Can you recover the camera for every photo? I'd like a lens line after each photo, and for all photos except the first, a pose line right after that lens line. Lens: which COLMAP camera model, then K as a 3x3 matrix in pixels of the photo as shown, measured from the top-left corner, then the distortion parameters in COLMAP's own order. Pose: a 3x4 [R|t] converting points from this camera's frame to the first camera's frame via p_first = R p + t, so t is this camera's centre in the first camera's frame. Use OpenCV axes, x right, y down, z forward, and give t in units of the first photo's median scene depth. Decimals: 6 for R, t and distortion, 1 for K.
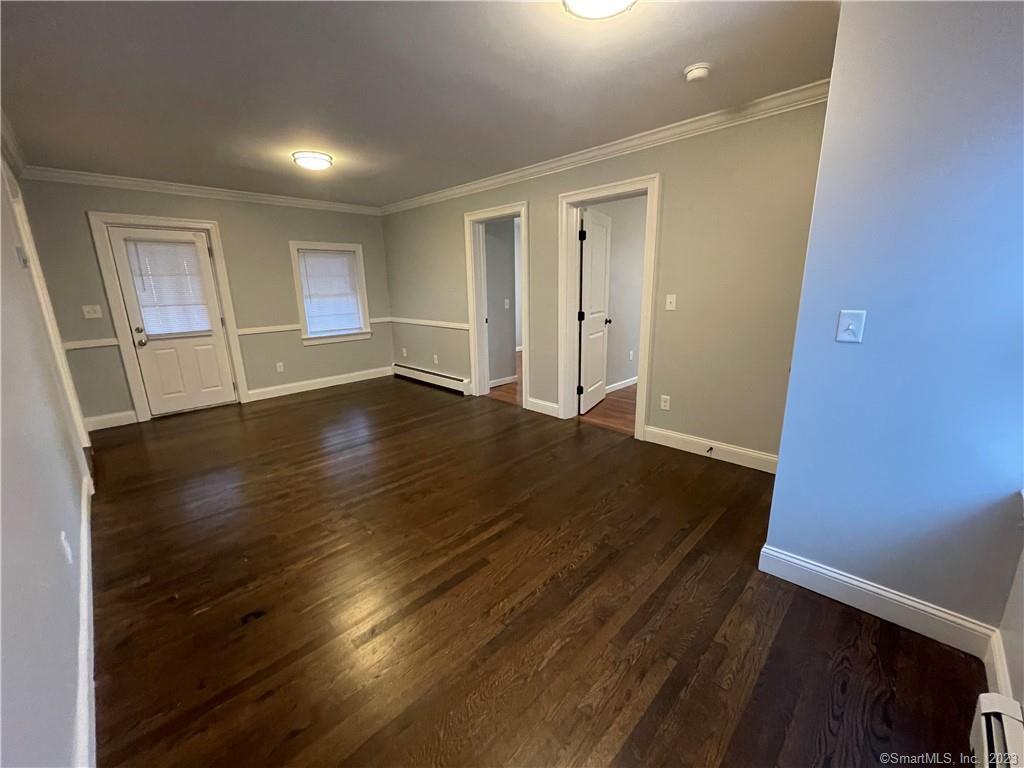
lens RADIAL K [[416.3, 0, 512.0], [0, 416.3, 384.0], [0, 0, 1]] dist [-0.015929, -0.000162]
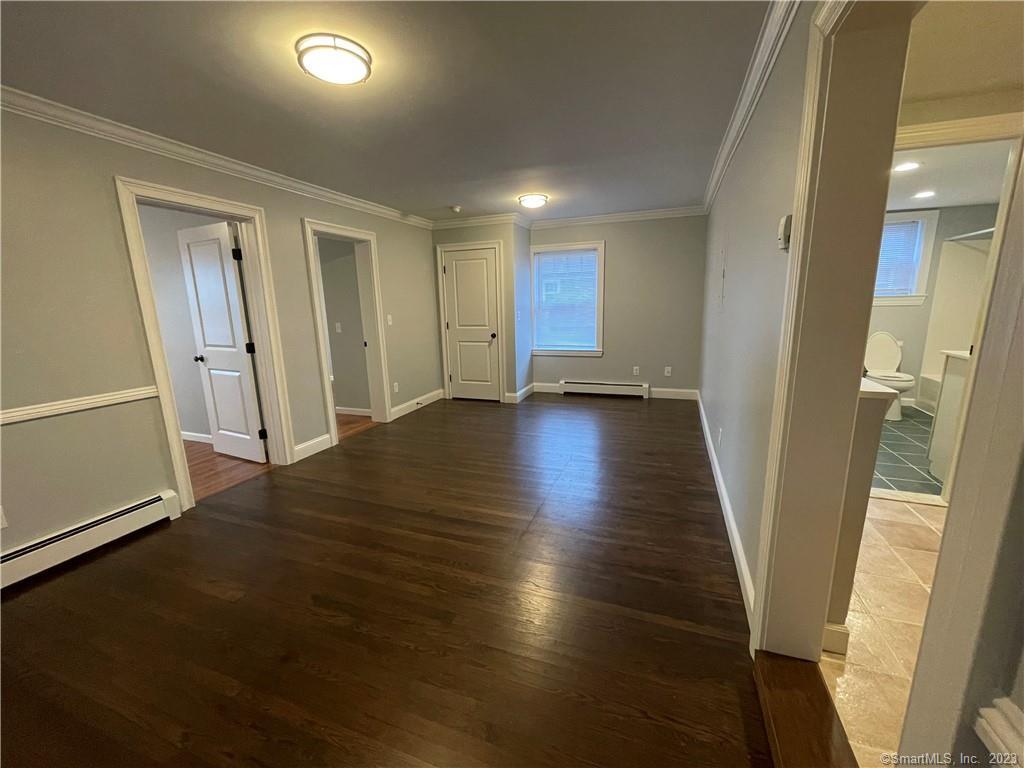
lens RADIAL K [[412.8, 0, 512.0], [0, 412.8, 384.0], [0, 0, 1]] dist [-0.002307, -0.000339]
pose [[-0.412571, -0.149029, 0.898652, -1.065119], [0.241880, 0.933189, 0.265804, -0.245481], [-0.878225, 0.327029, -0.348960, 1.091115]]
